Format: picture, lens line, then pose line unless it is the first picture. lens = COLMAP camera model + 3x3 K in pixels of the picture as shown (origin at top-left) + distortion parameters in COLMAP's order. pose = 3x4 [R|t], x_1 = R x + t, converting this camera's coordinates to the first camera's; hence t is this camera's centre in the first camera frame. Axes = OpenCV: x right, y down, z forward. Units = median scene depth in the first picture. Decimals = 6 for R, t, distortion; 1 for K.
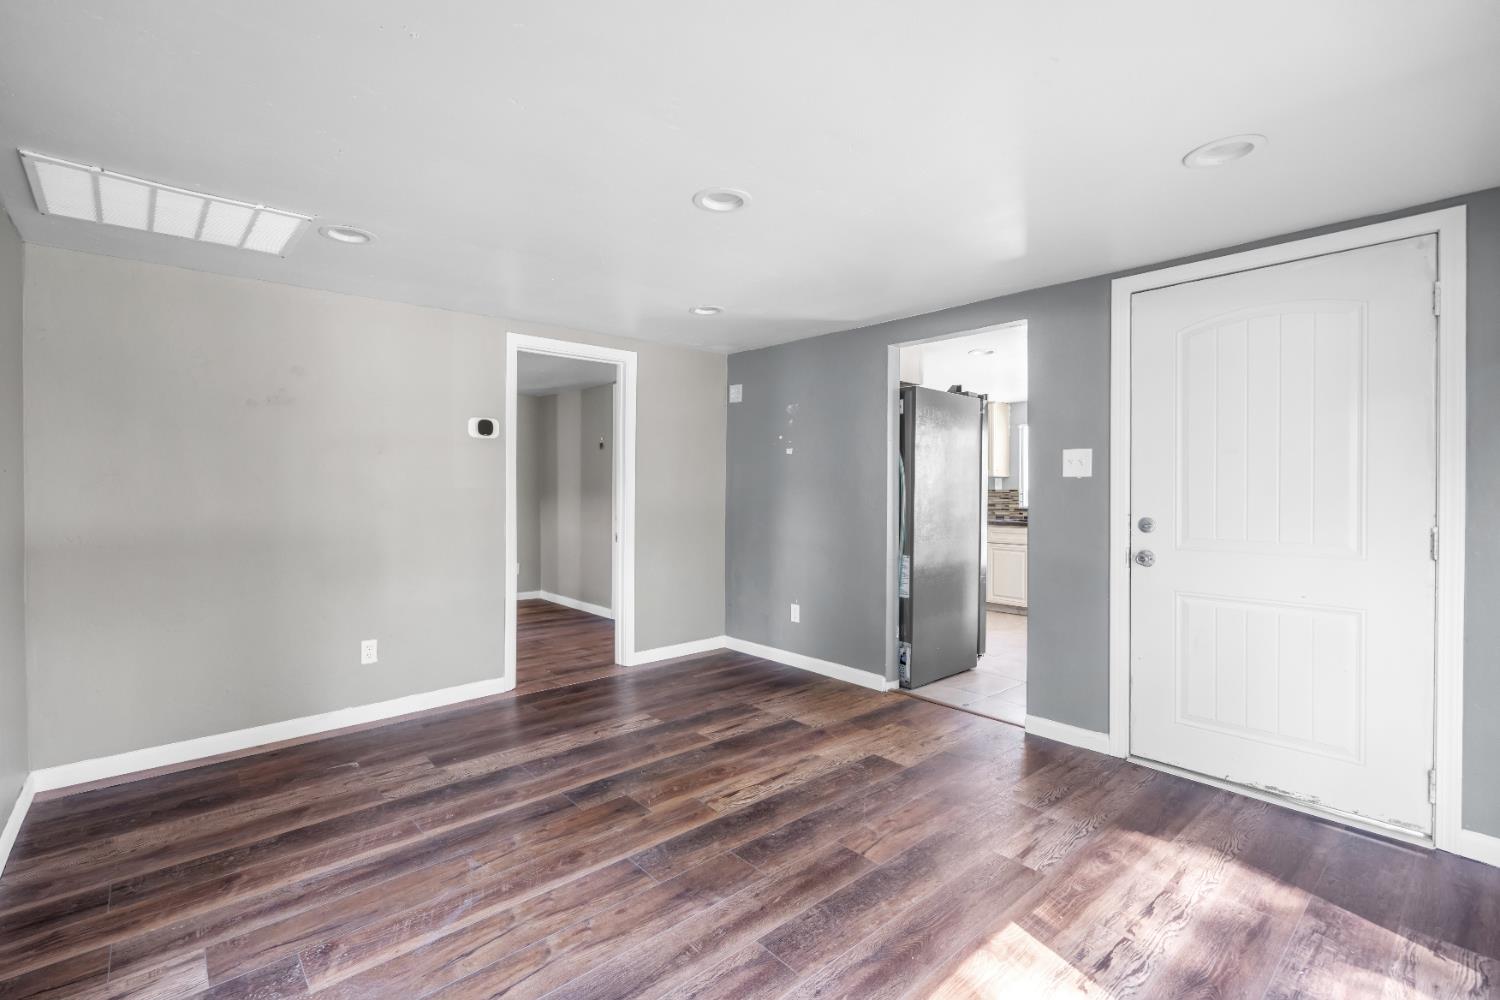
lens RADIAL K [[671.0, 0, 756.1], [0, 671.0, 492.0], [0, 0, 1]] dist [-0.002436, 0.000387]
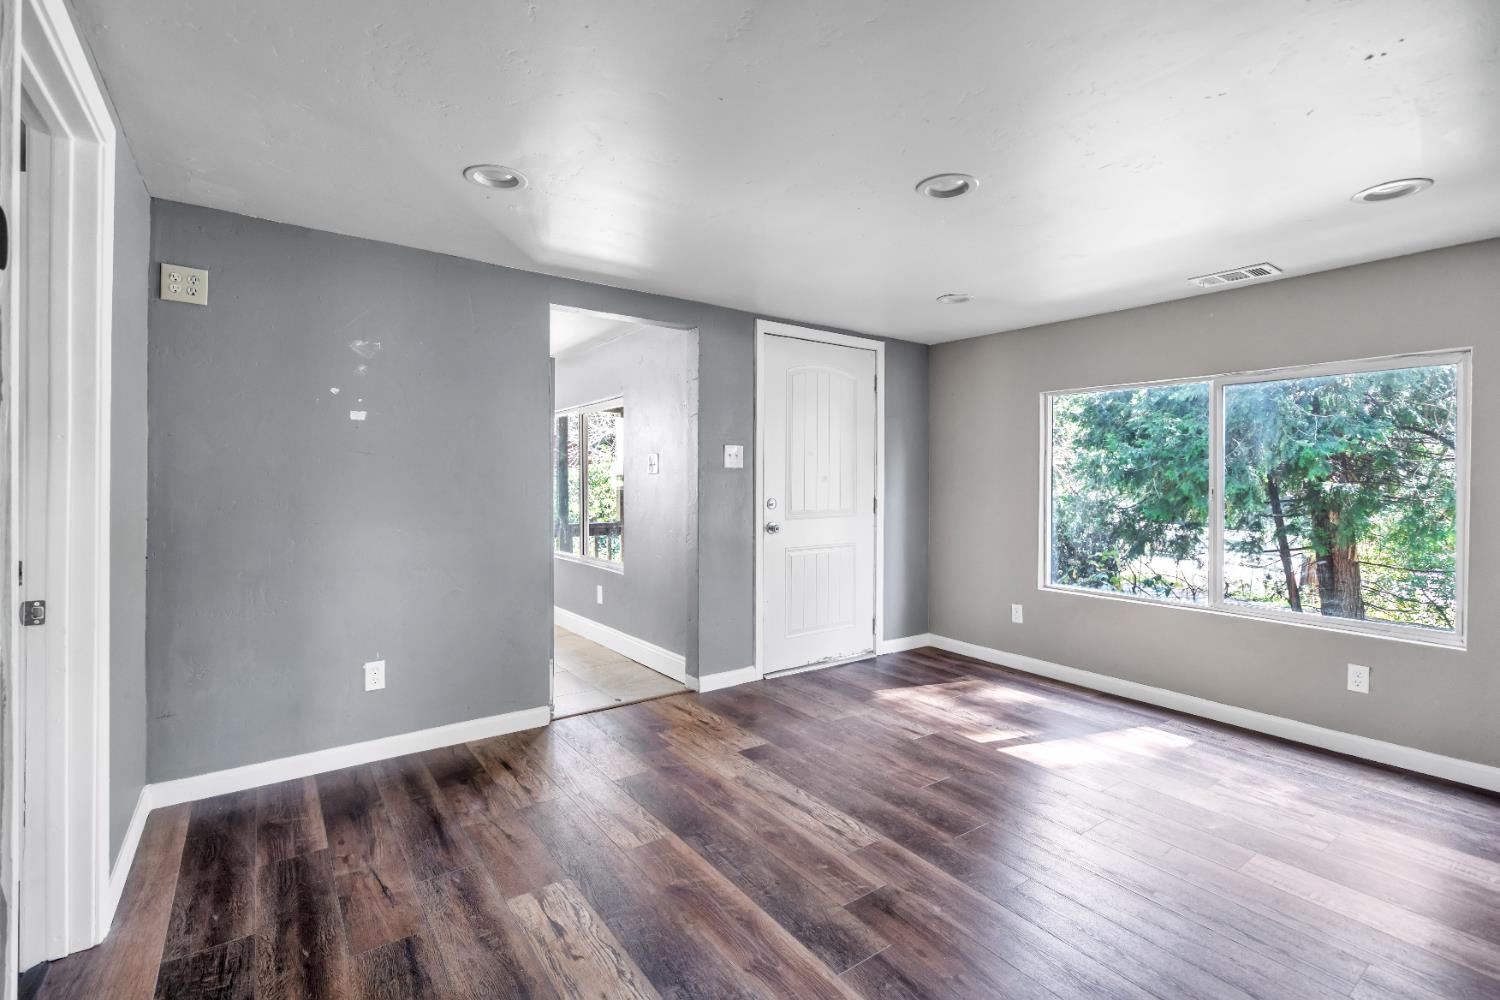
lens RADIAL K [[672.5, 0, 746.5], [0, 672.5, 478.8], [0, 0, 1]] dist [-0.000071, 0.000807]
pose [[0.111391, -0.002524, 0.993773, -0.815283], [0.002906, 0.999993, 0.002214, -0.005582], [-0.993772, 0.002642, 0.111398, 0.908706]]
